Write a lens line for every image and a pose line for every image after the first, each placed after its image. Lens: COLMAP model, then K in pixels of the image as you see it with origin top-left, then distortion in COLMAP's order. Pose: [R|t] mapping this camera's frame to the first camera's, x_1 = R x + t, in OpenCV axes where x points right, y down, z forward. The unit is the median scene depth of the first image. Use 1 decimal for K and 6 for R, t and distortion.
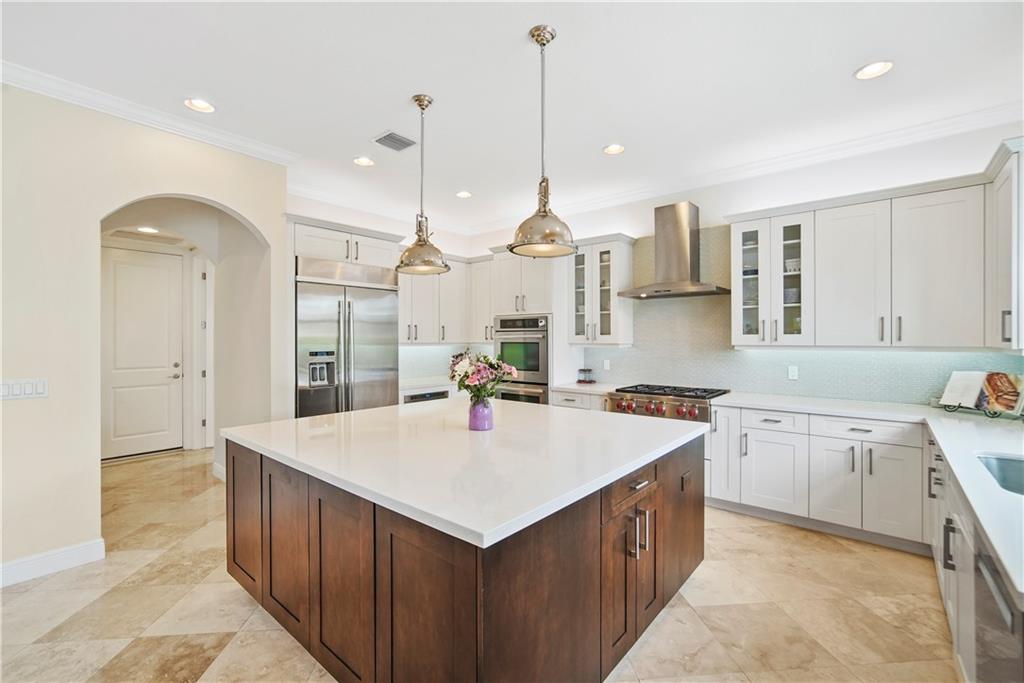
lens RADIAL K [[441.9, 0, 514.7], [0, 441.9, 338.0], [0, 0, 1]] dist [-0.031062, 0.015680]
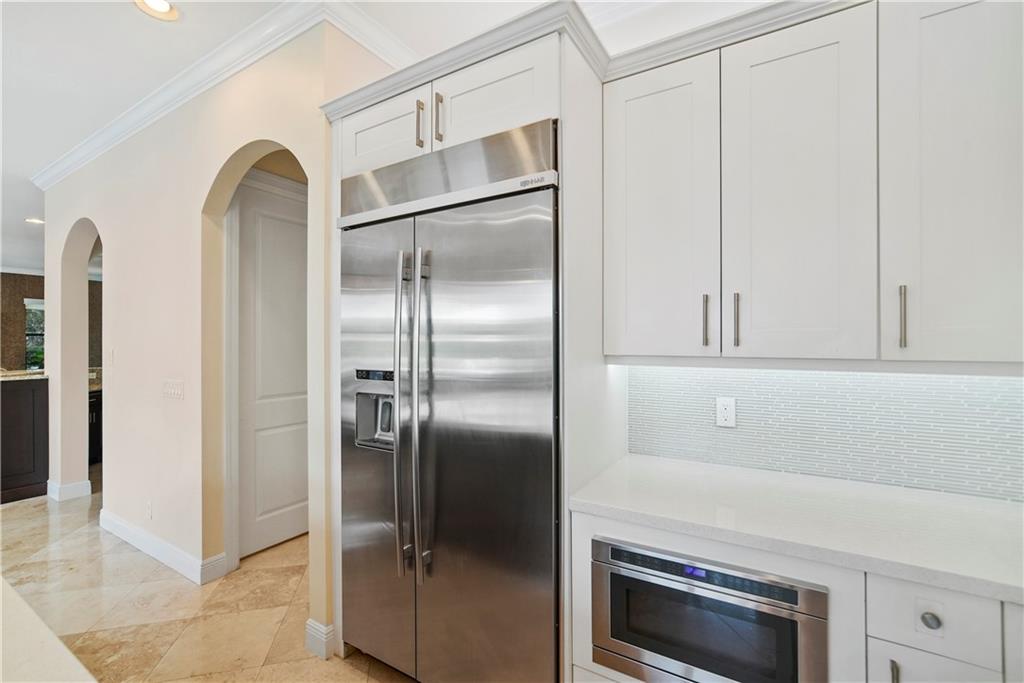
lens RADIAL K [[441.9, 0, 514.7], [0, 441.9, 338.0], [0, 0, 1]] dist [-0.031062, 0.015680]
pose [[0.154236, -0.003093, -0.988029, 0.038158], [0.004472, 0.999987, -0.002432, -0.001161], [0.988024, -0.004043, 0.154248, 1.077412]]
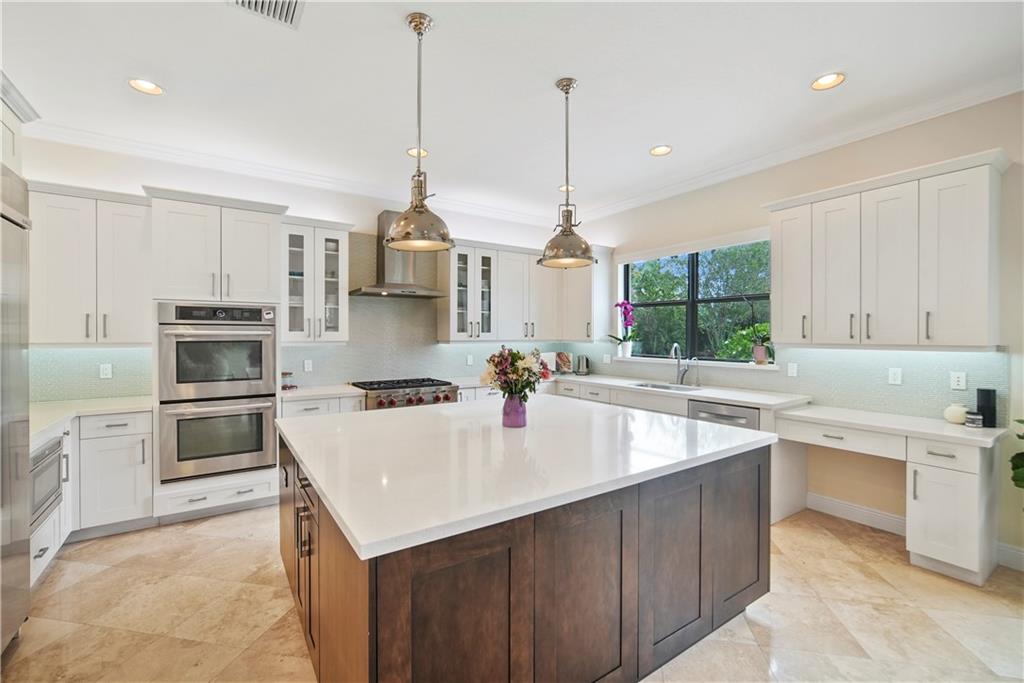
lens RADIAL K [[441.9, 0, 514.7], [0, 441.9, 338.0], [0, 0, 1]] dist [-0.031062, 0.015680]
pose [[0.271000, -0.004445, 0.962569, -0.651328], [-0.000723, 0.999988, 0.004822, 0.001990], [-0.962579, -0.002003, 0.270994, 0.459653]]
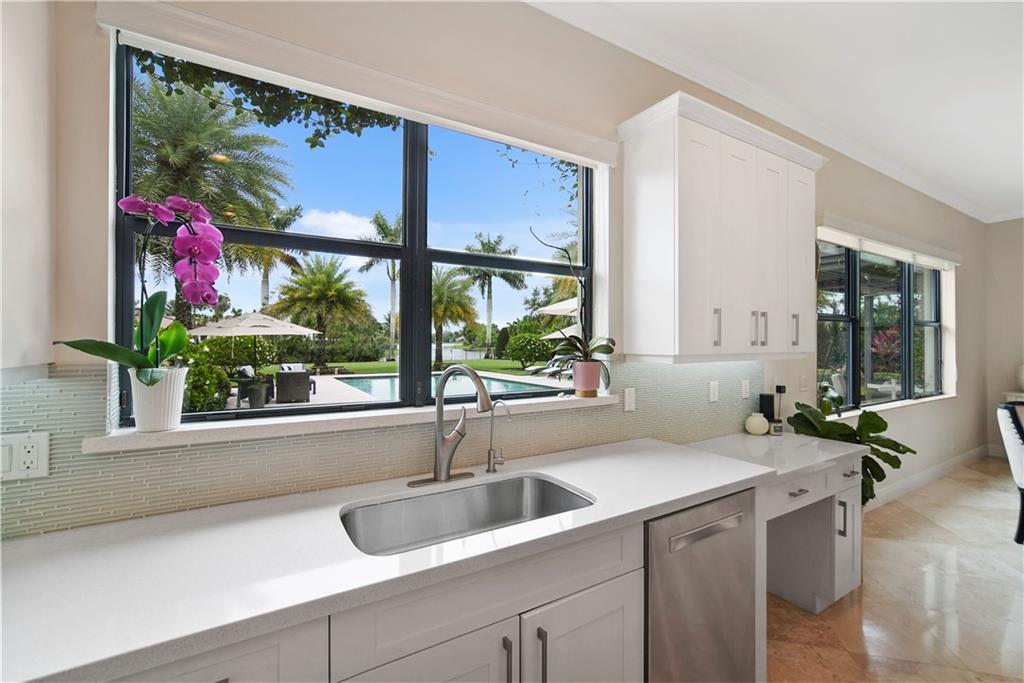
lens RADIAL K [[446.3, 0, 516.3], [0, 446.3, 343.1], [0, 0, 1]] dist [-0.019639, 0.011371]
pose [[-0.948413, -0.001828, 0.317033, 0.365228], [-0.000633, 0.999992, 0.003873, 0.000884], [-0.317037, 0.003472, -0.948407, 0.720354]]
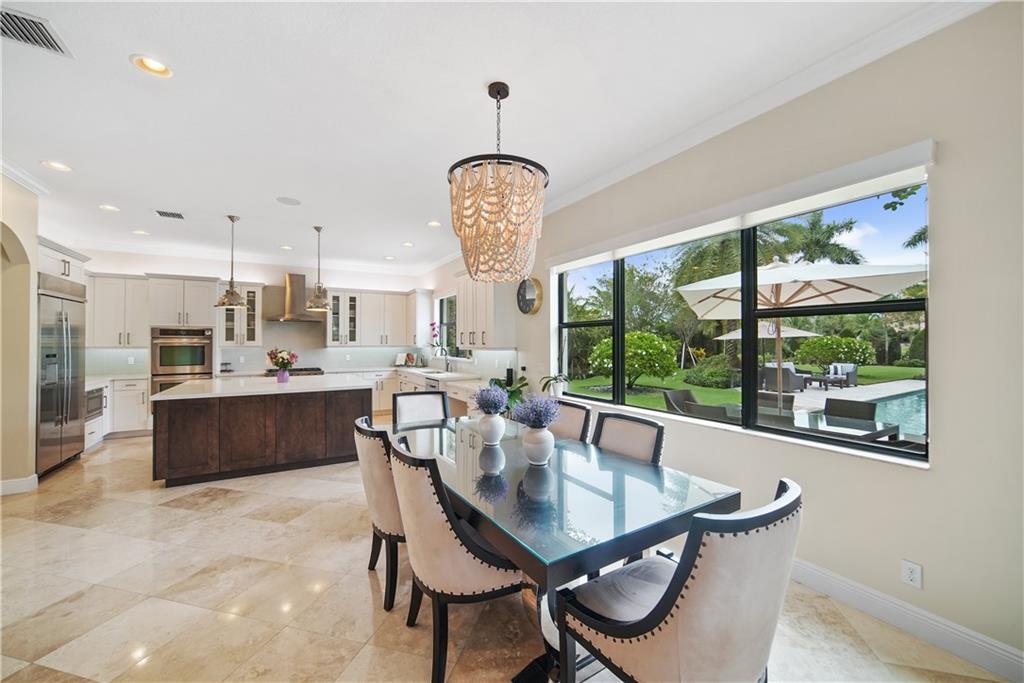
lens RADIAL K [[394.8, 0, 511.4], [0, 394.8, 338.0], [0, 0, 1]] dist [-0.025337, 0.010461]
pose [[0.334290, 0.011682, 0.942398, -1.009384], [0.000747, 0.999920, -0.012660, 0.001763], [-0.942470, 0.004936, 0.334254, -0.505297]]
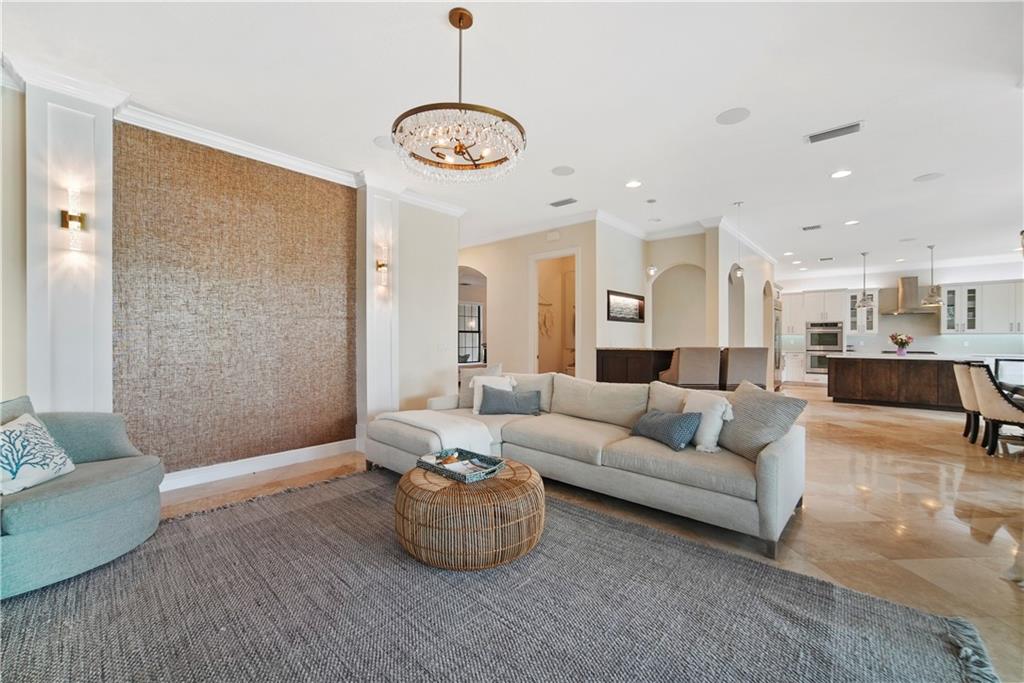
lens RADIAL K [[401.3, 0, 523.0], [0, 401.3, 338.4], [0, 0, 1]] dist [-0.017987, 0.008276]
pose [[0.999678, 0.002809, -0.025202, -1.863191], [-0.002758, 0.999994, 0.002066, 0.046655], [0.025208, -0.001996, 0.999680, -1.375812]]
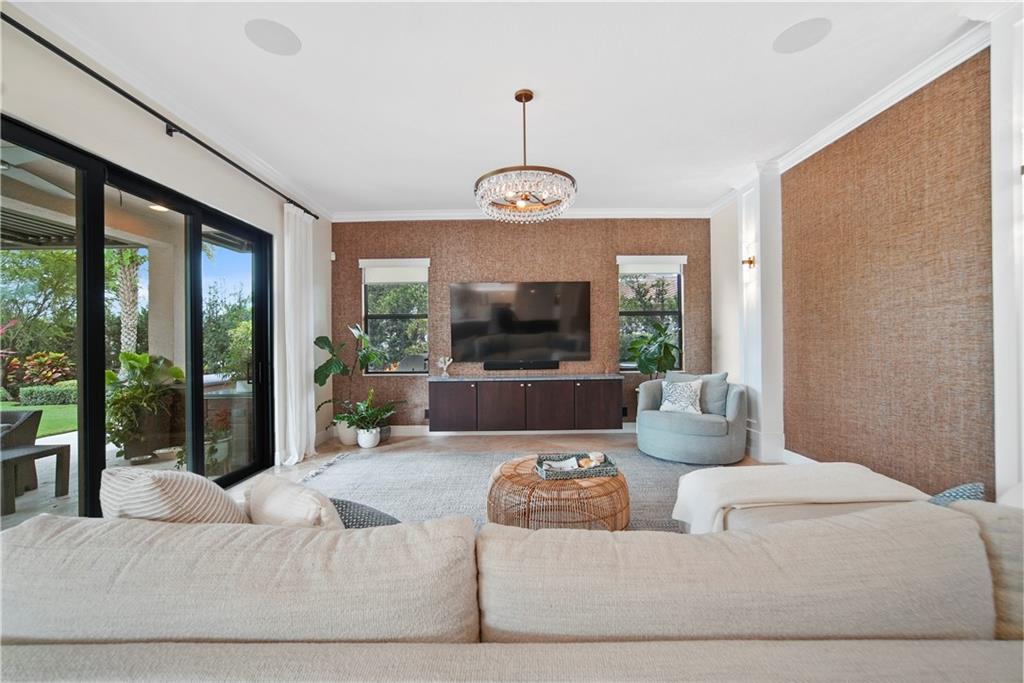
lens RADIAL K [[413.3, 0, 512.0], [0, 413.3, 341.5], [0, 0, 1]] dist [-0.025127, 0.016105]
pose [[-0.768564, 0.008234, -0.639720, -1.487265], [0.013266, 0.999907, -0.003068, 0.050170], [0.639636, -0.010845, -0.768602, -0.325971]]
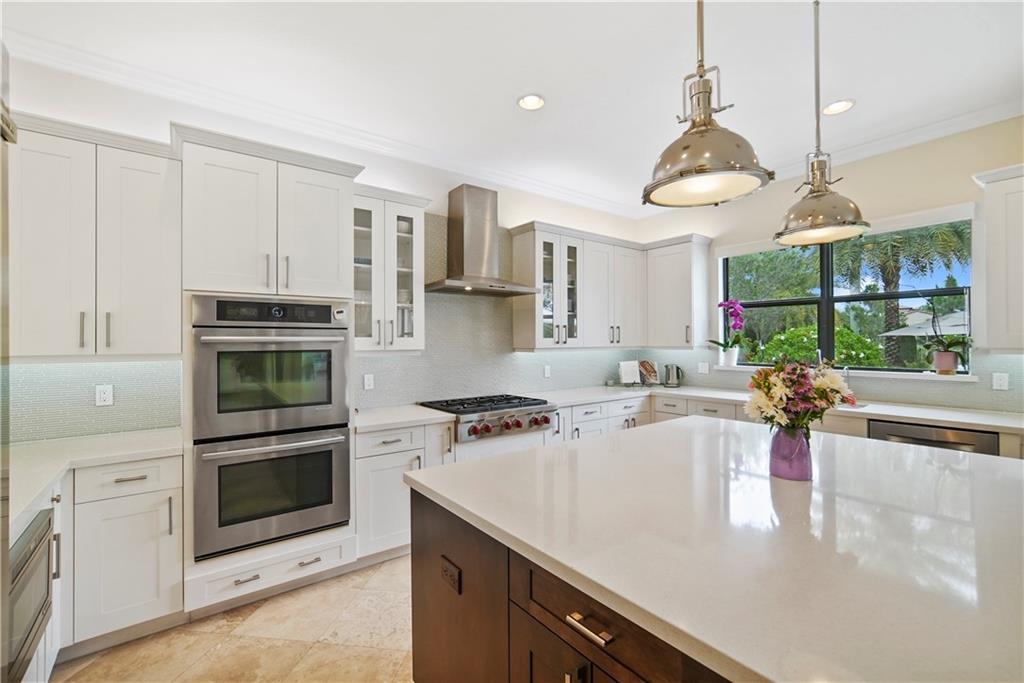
lens RADIAL K [[441.9, 0, 514.7], [0, 441.9, 338.0], [0, 0, 1]] dist [-0.031062, 0.015680]
pose [[0.217014, 0.009172, 0.976125, -0.504328], [0.005795, 0.999926, -0.010684, 0.003039], [-0.976151, 0.007975, 0.216945, 0.792944]]
